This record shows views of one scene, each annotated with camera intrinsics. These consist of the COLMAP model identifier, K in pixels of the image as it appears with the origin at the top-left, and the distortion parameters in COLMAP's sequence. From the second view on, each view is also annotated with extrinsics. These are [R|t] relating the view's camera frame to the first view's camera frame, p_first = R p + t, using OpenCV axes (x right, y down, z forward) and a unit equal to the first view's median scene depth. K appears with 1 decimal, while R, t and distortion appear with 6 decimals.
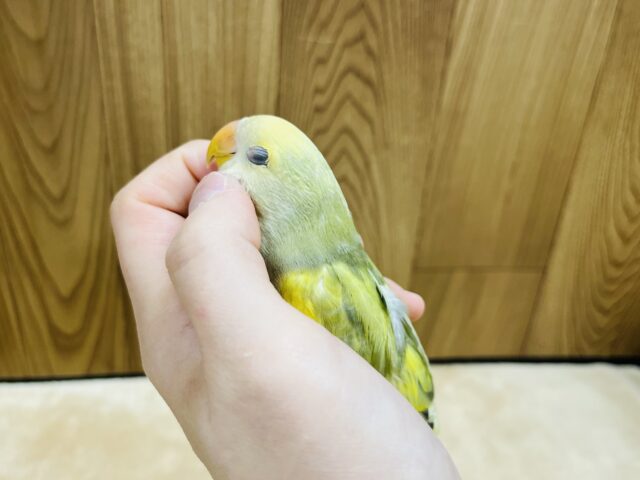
lens RADIAL K [[617.6, 0, 320.0], [0, 617.6, 240.0], [0, 0, 1]] dist [-0.002207, 0.001745]
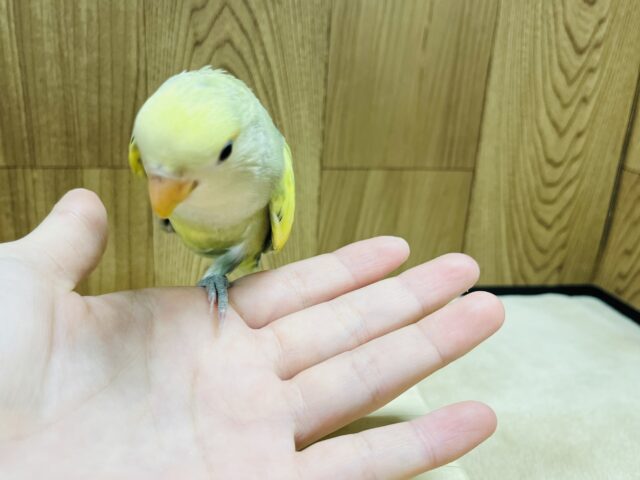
lens RADIAL K [[607.4, 0, 320.0], [0, 607.4, 240.0], [0, 0, 1]] dist [0.008183, 0.001355]
pose [[0.997441, -0.030669, 0.064584, 0.104217], [0.040532, 0.986697, -0.157439, 0.314838], [-0.058896, 0.159654, 0.985415, 0.215309]]
